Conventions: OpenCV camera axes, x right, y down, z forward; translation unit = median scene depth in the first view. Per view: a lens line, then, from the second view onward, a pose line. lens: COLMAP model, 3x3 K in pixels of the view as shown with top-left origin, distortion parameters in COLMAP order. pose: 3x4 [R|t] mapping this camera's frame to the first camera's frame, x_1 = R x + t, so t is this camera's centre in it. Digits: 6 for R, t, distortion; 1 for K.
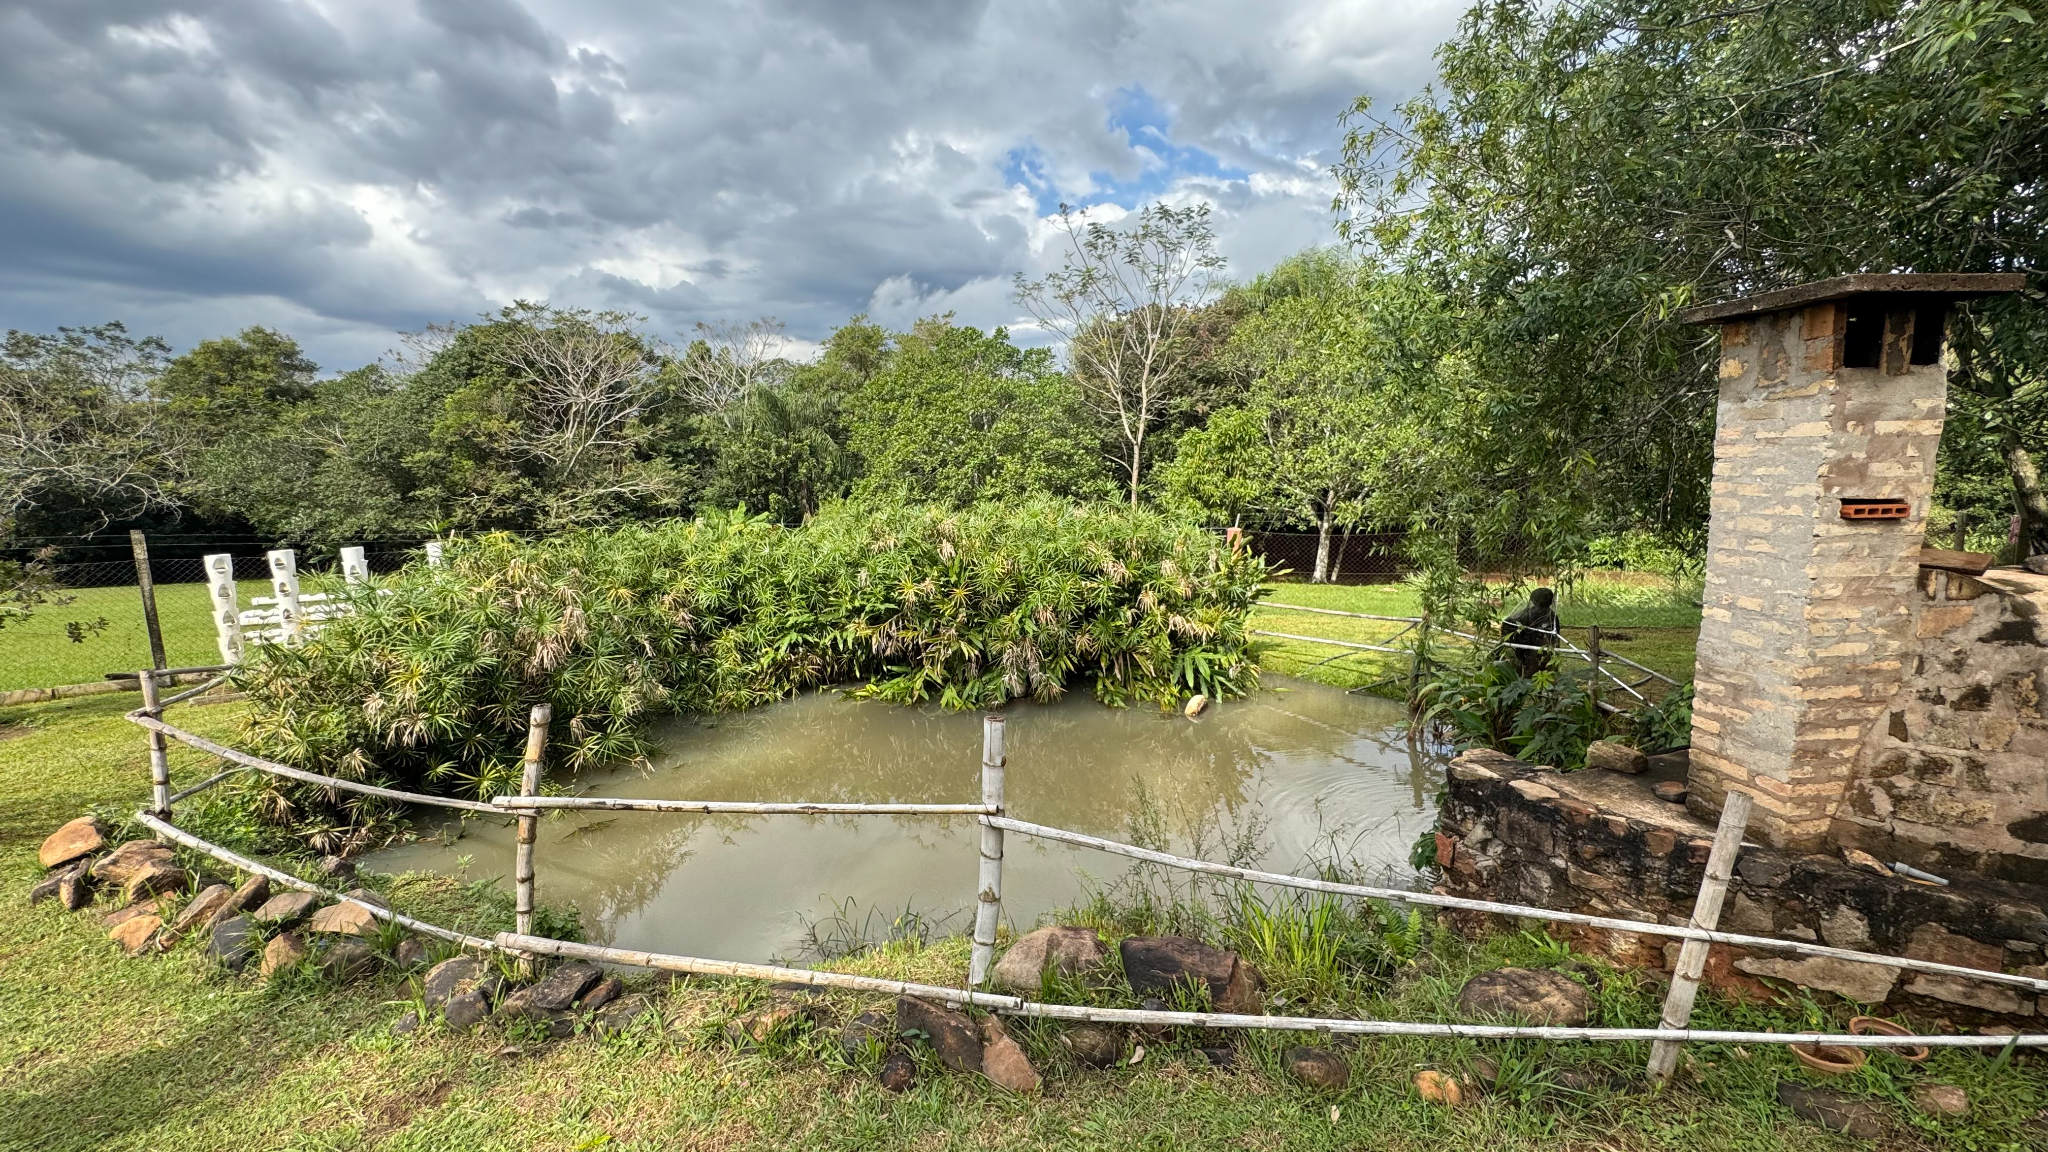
lens RADIAL K [[832.0, 0, 1024.0], [0, 832.0, 576.0], [0, 0, 1]] dist [-0.000136, 0.000426]
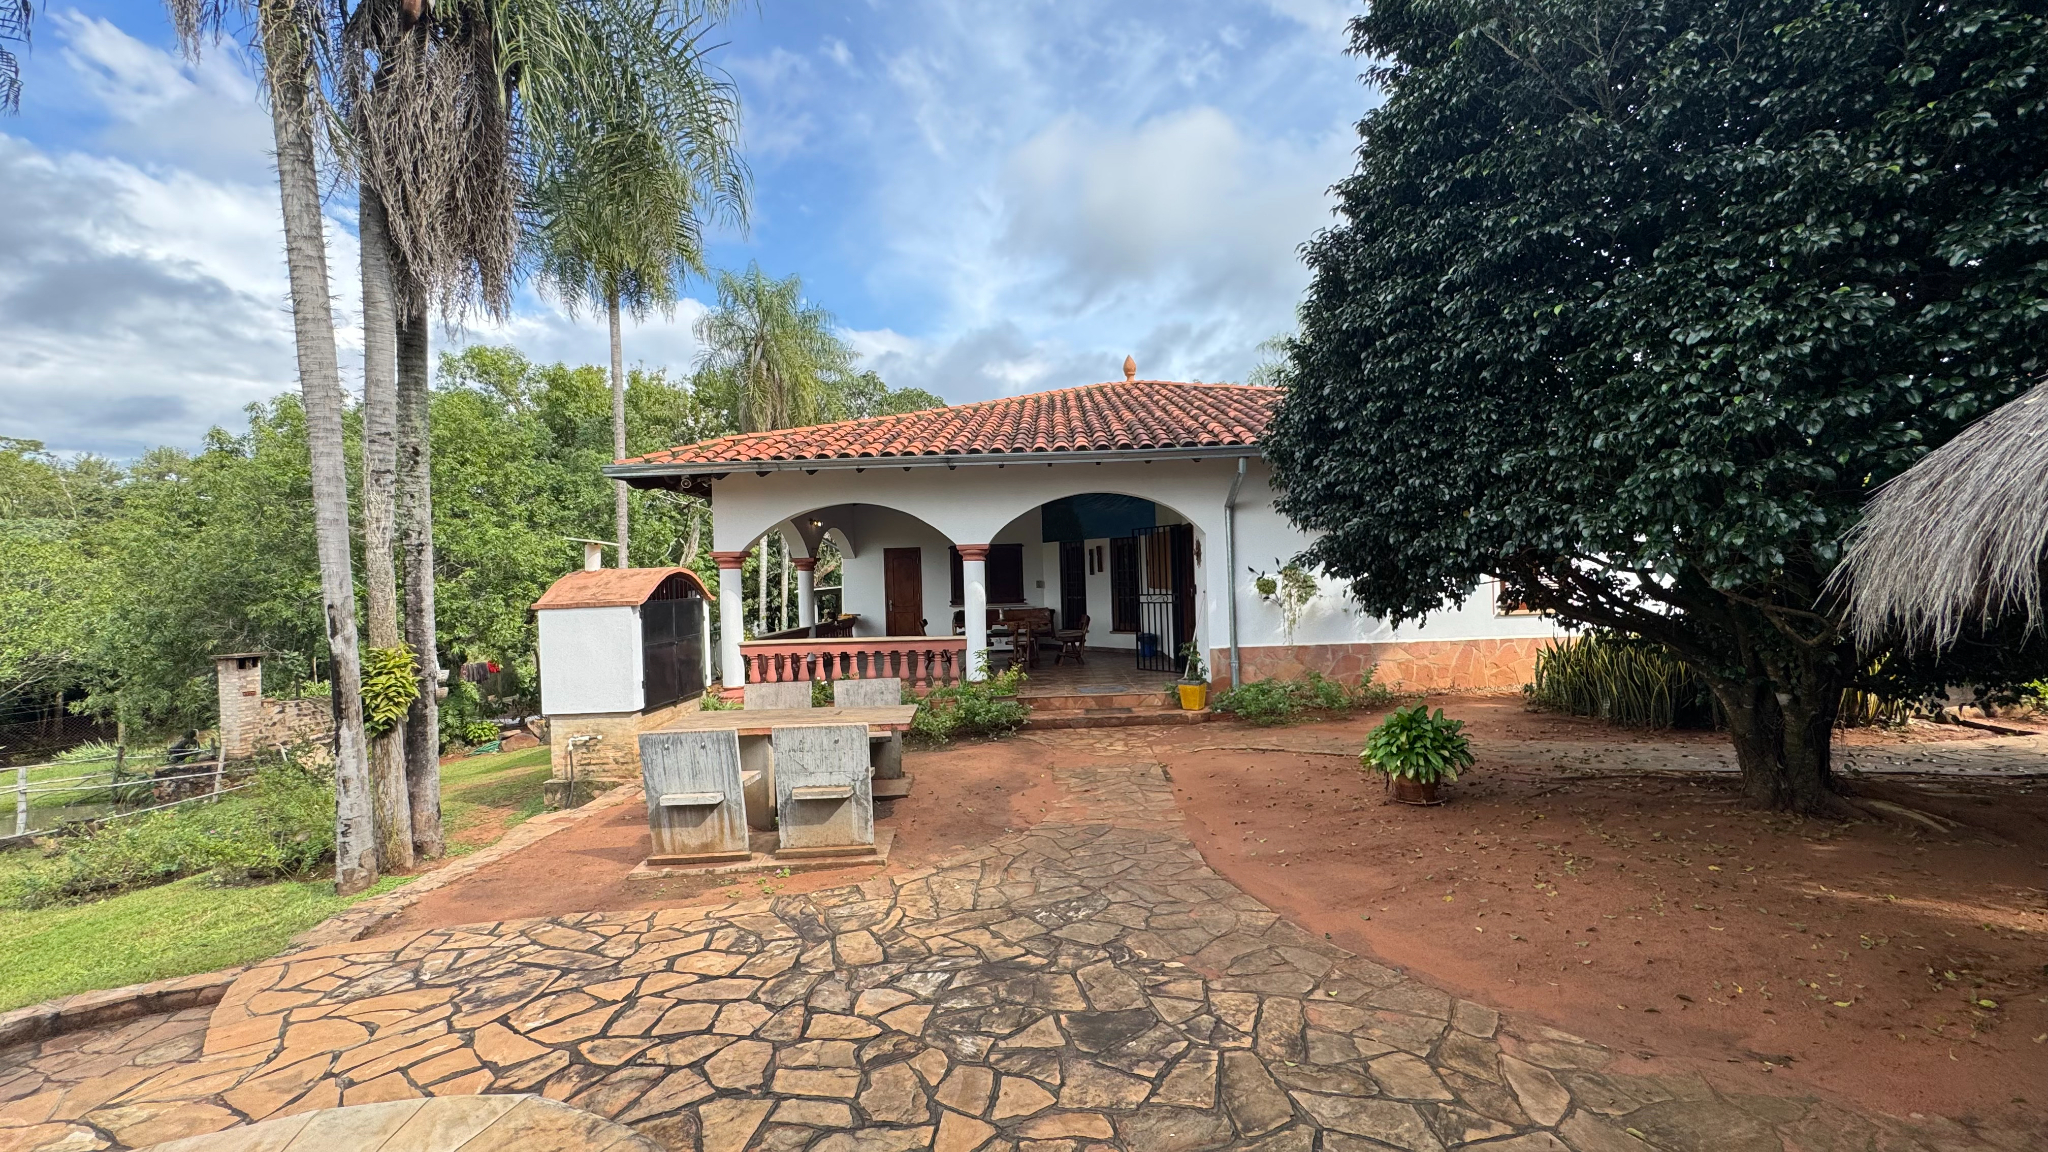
lens RADIAL K [[832.0, 0, 1024.0], [0, 832.0, 576.0], [0, 0, 1]] dist [-0.000136, 0.000426]
pose [[0.238637, 0.021618, 0.970868, -3.193969], [0.154991, 0.986089, -0.060053, 0.285431], [-0.958661, 0.164807, 0.231967, -5.433624]]
